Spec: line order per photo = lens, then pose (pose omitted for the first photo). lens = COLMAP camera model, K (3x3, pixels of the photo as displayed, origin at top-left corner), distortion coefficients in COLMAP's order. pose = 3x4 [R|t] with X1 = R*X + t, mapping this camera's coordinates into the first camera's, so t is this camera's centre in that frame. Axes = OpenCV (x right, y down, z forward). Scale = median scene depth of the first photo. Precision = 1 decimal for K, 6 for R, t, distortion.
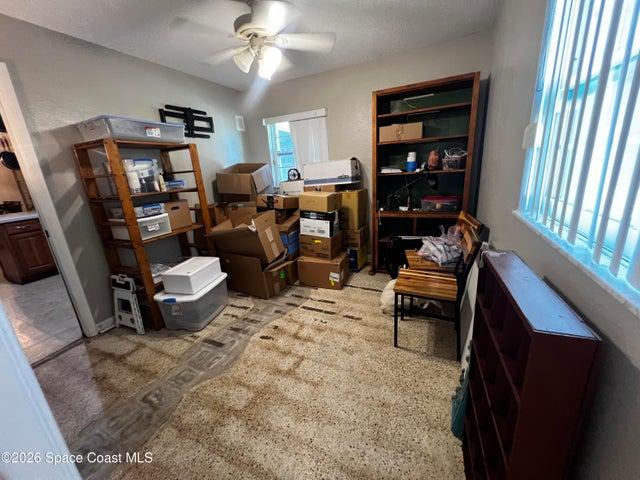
lens RADIAL K [[255.9, 0, 318.4], [0, 255.9, 239.0], [0, 0, 1]] dist [-0.001500, 0.001596]
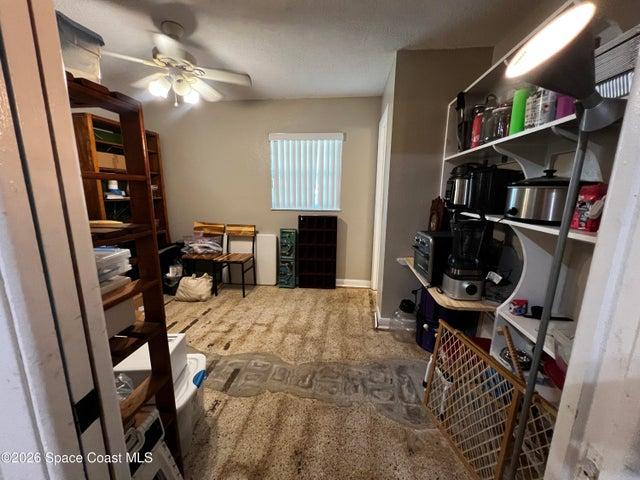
lens RADIAL K [[256.9, 0, 319.9], [0, 256.9, 241.0], [0, 0, 1]] dist [0.001749, -0.000542]
pose [[-0.323266, -0.125164, 0.937994, -1.377148], [0.268117, 0.938483, 0.217632, -0.156624], [-0.907531, 0.321845, -0.269822, 0.881139]]
